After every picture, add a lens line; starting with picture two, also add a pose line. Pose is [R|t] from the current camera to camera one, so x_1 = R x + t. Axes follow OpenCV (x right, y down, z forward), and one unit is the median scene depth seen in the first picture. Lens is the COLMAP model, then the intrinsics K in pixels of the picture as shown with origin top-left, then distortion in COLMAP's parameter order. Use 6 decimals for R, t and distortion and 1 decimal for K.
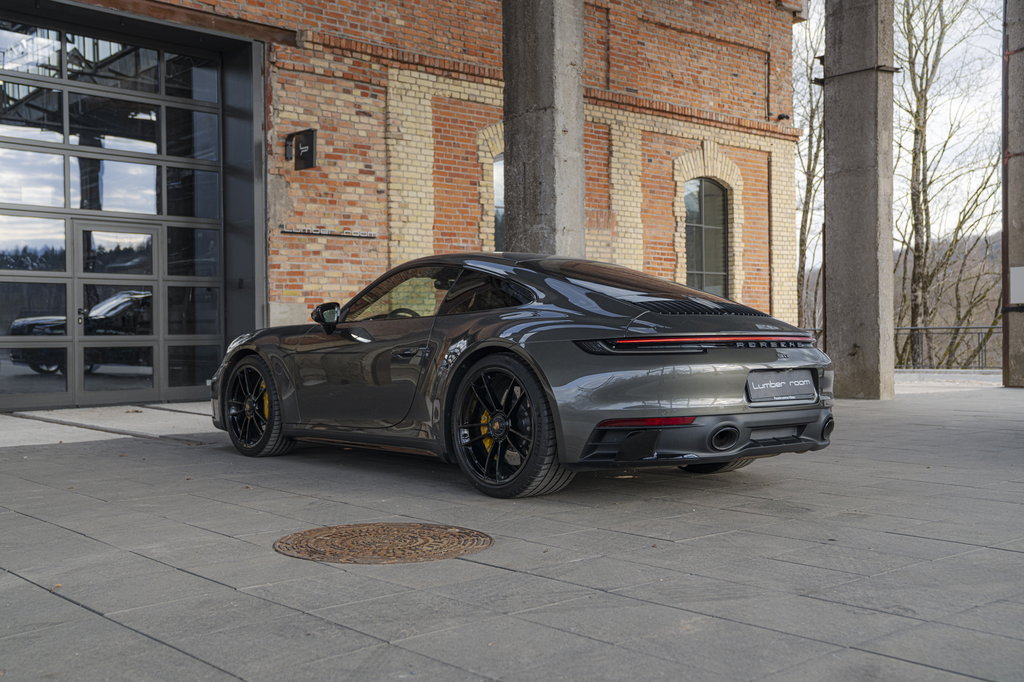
lens RADIAL K [[1074.1, 0, 507.4], [0, 1074.1, 332.4], [0, 0, 1]] dist [0.053400, 0.000000]
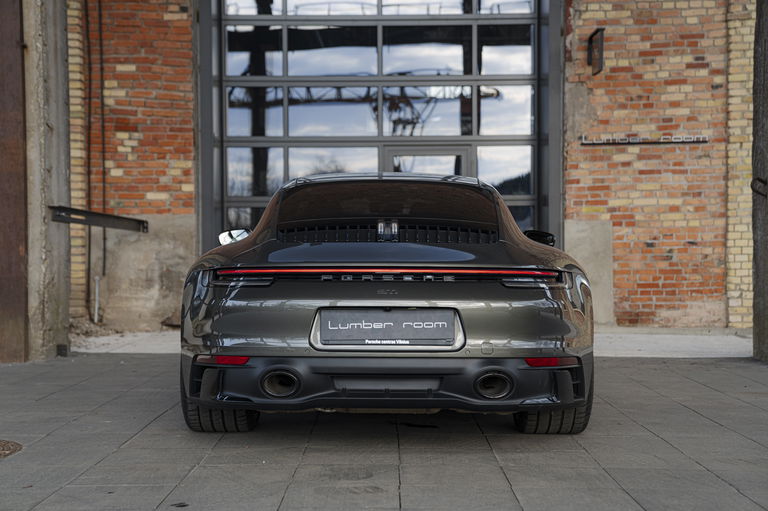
lens RADIAL K [[1168.7, 0, 385.7], [0, 1168.7, 253.7], [0, 0, 1]] dist [0.249473, 0.000000]
pose [[0.742606, 0.002622, -0.669723, 0.319913], [0.001654, 0.999982, 0.005749, -0.004838], [0.669727, -0.005377, 0.742588, 0.124786]]
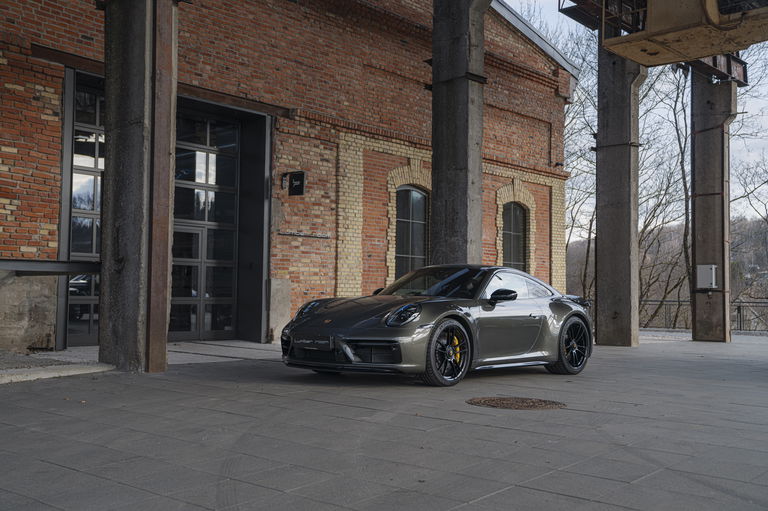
lens RADIAL K [[809.2, 0, 385.2], [0, 809.2, 254.9], [0, 0, 1]] dist [0.051095, 0.000000]
pose [[0.993449, 0.028843, 0.110578, -0.171128], [-0.023438, 0.998481, -0.049872, -0.006145], [-0.111849, 0.046954, 0.992615, -0.186641]]
